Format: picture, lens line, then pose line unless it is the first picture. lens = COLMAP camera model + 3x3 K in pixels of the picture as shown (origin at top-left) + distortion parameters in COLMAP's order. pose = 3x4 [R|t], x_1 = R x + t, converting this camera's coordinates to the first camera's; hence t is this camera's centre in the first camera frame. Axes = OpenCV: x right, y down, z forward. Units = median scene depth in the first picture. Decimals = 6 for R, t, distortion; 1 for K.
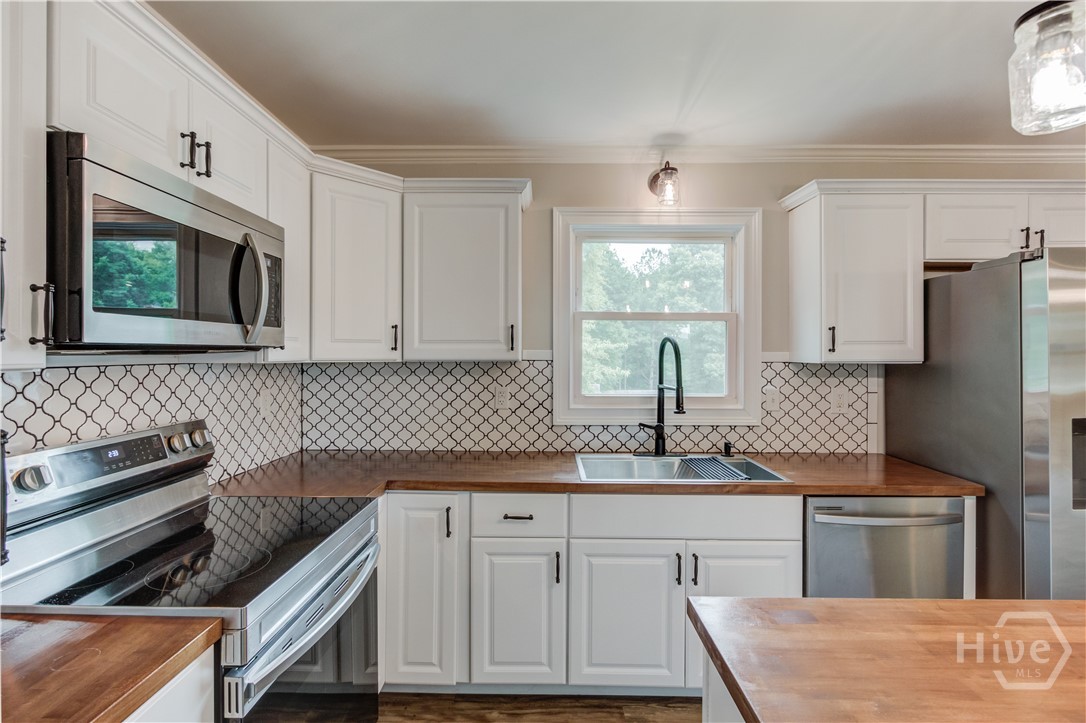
lens RADIAL K [[518.4, 0, 543.1], [0, 518.4, 357.3], [0, 0, 1]] dist [-0.003231, 0.000830]
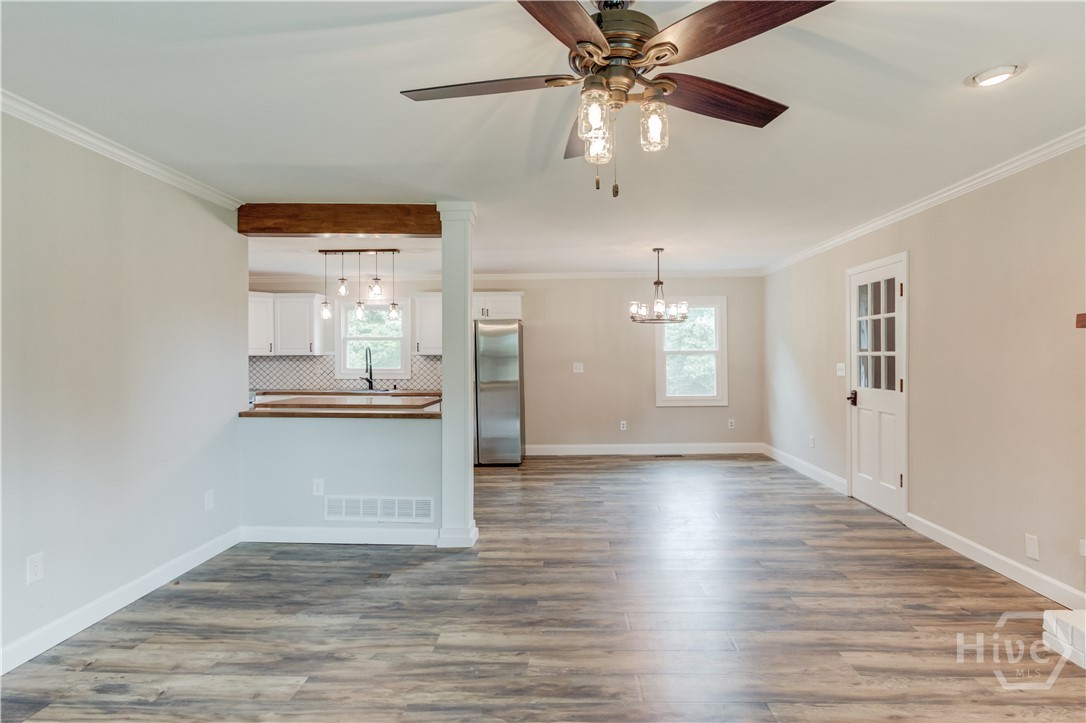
lens RADIAL K [[518.4, 0, 543.1], [0, 518.4, 357.3], [0, 0, 1]] dist [-0.003231, 0.000830]
pose [[0.999912, -0.005281, -0.012200, 1.163747], [0.005191, 0.999959, -0.007403, 0.042812], [0.012239, 0.007339, 0.999898, -1.730172]]
